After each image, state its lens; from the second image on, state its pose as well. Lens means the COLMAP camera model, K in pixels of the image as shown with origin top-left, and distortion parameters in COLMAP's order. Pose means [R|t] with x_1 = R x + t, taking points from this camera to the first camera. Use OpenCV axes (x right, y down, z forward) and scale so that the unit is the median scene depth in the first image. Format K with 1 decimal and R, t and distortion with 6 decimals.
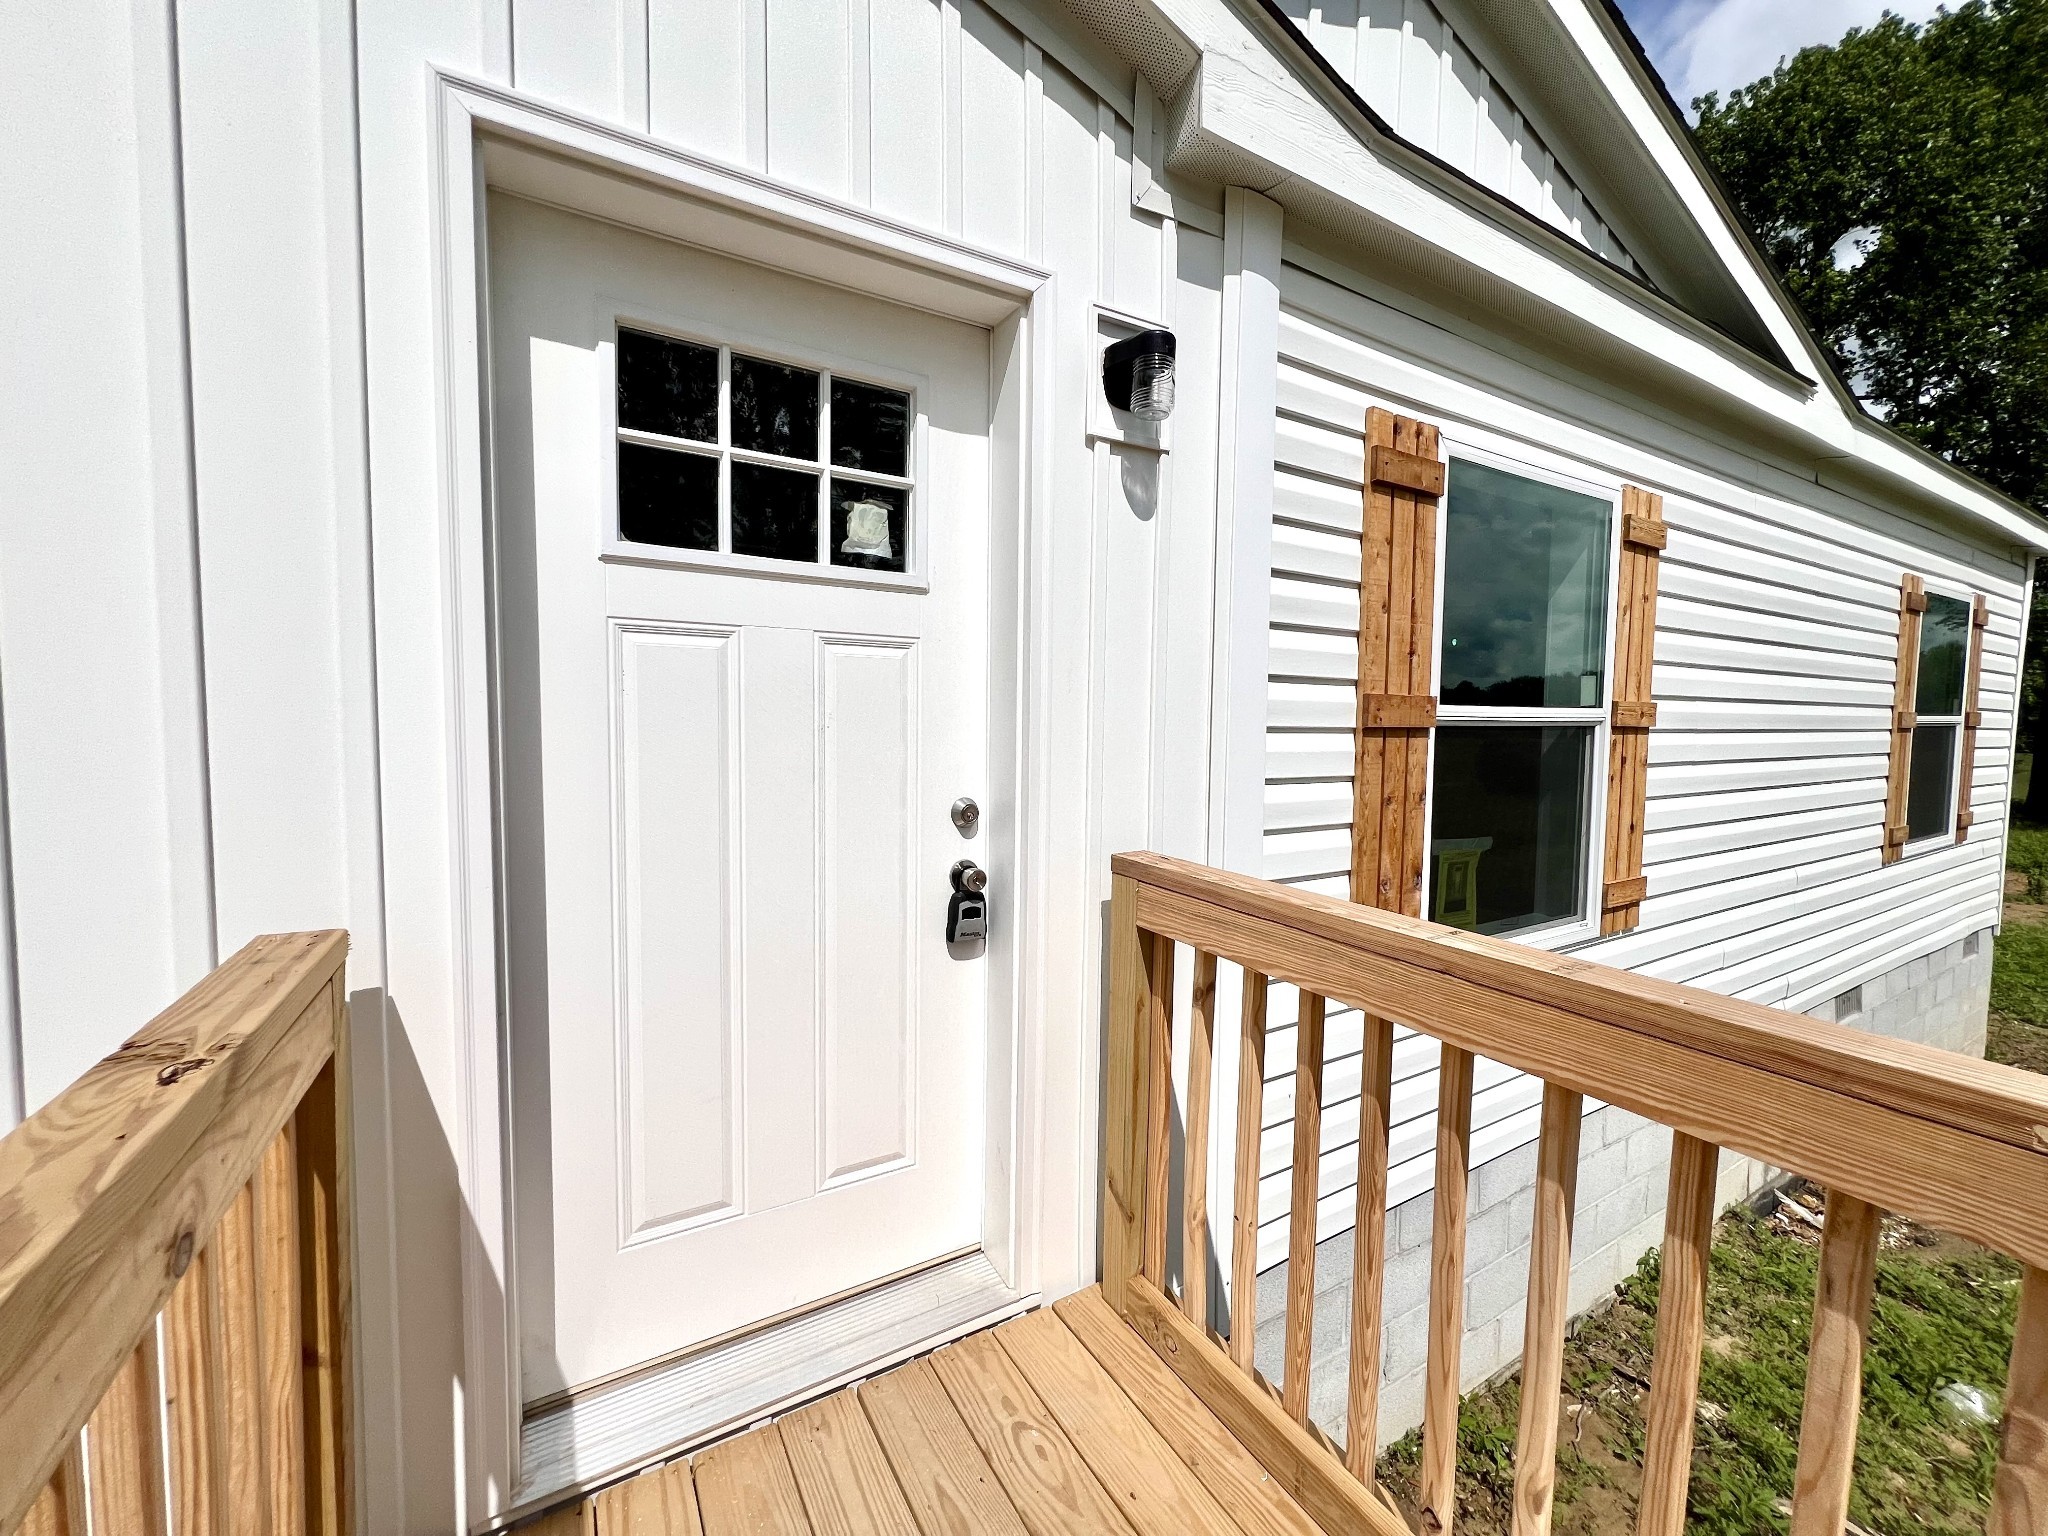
lens RADIAL K [[819.6, 0, 1024.0], [0, 819.6, 768.0], [0, 0, 1]] dist [0.001268, 0.000079]
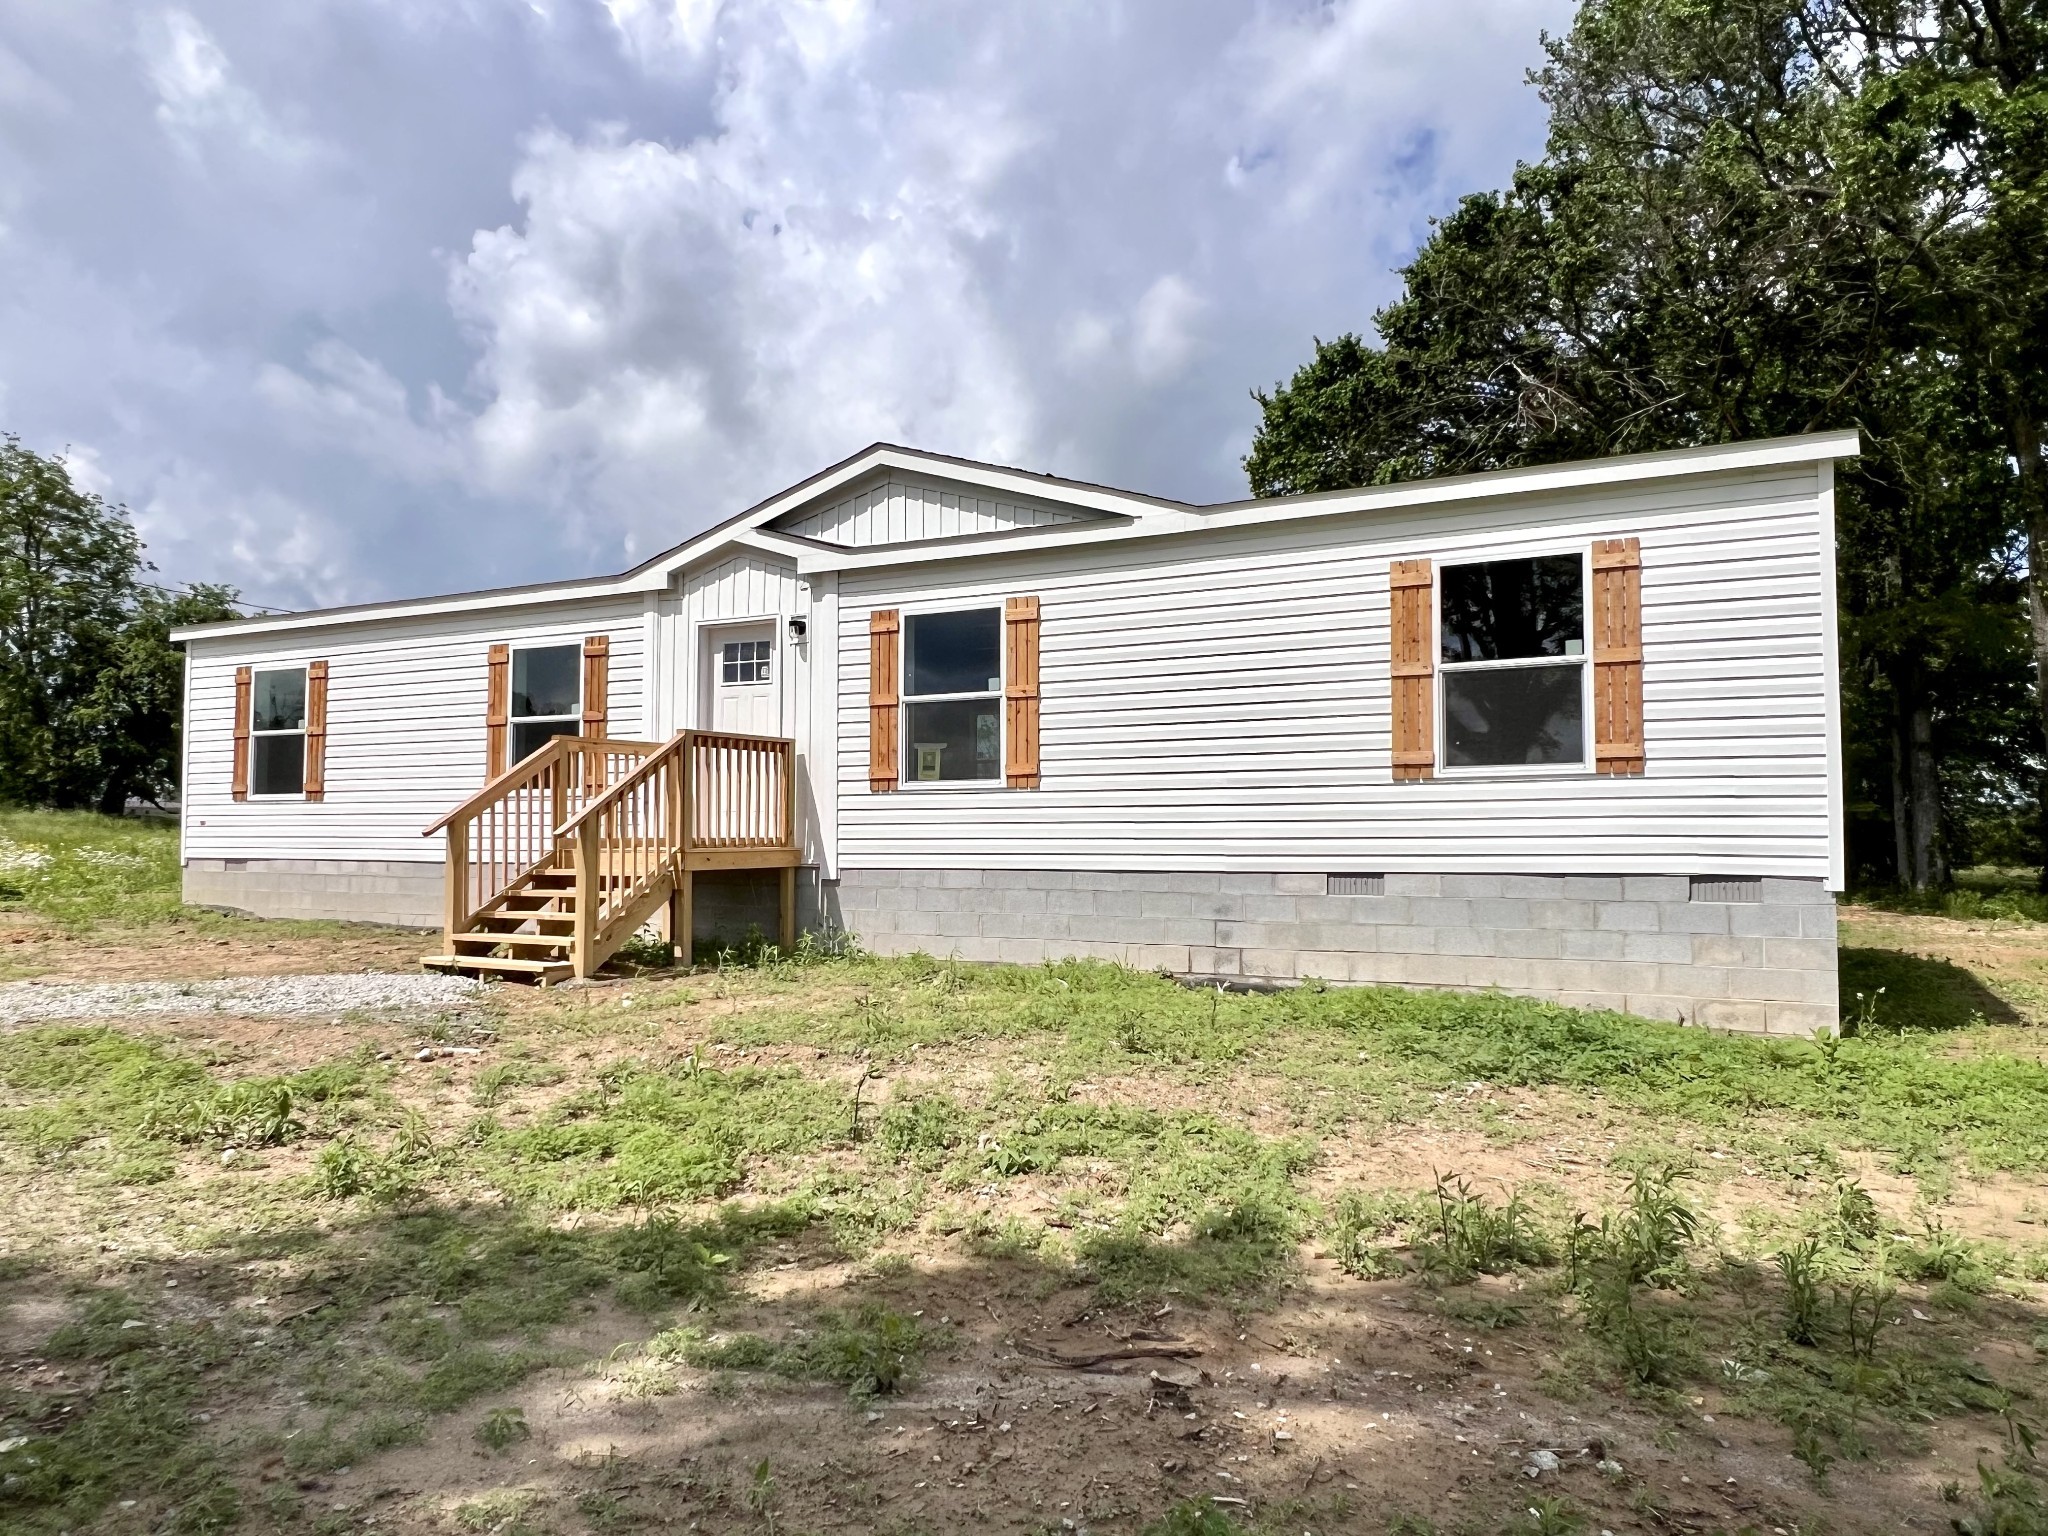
lens RADIAL K [[1322.3, 0, 985.1], [0, 1322.3, 759.8], [0, 0, 1]] dist [0.005728, 0.000826]
pose [[0.521662, -0.048021, -0.851800, 5.263009], [-0.041047, 0.995846, -0.081280, 0.588786], [0.852164, 0.077365, 0.517524, -1.366797]]
